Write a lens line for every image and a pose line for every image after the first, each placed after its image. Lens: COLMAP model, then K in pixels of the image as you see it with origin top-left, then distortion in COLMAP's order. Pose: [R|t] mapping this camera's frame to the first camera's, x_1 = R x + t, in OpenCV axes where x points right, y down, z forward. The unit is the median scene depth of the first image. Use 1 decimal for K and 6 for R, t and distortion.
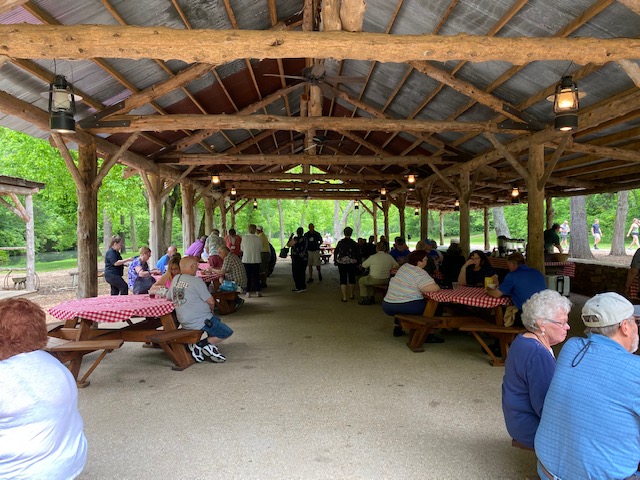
lens RADIAL K [[489.4, 0, 315.5], [0, 489.4, 242.0], [0, 0, 1]] dist [0.008442, -0.016154]
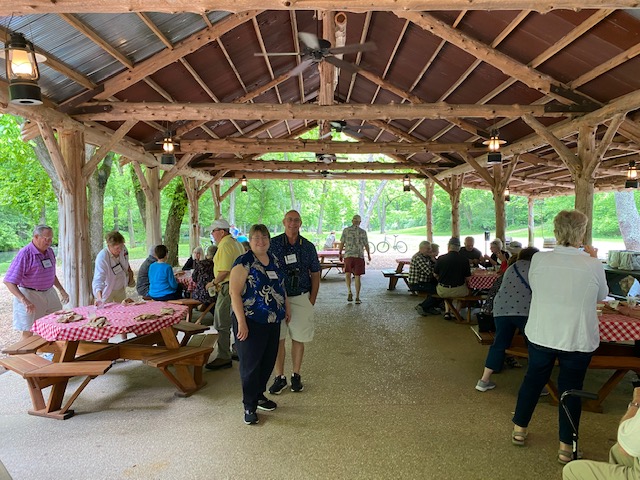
lens RADIAL K [[489.4, 0, 326.2], [0, 489.4, 237.9], [0, 0, 1]] dist [0.008442, -0.016154]
pose [[0.999828, -0.000401, -0.018564, -0.006061], [0.000500, 0.999986, 0.005329, -0.010726], [0.018562, -0.005337, 0.999813, 0.332126]]
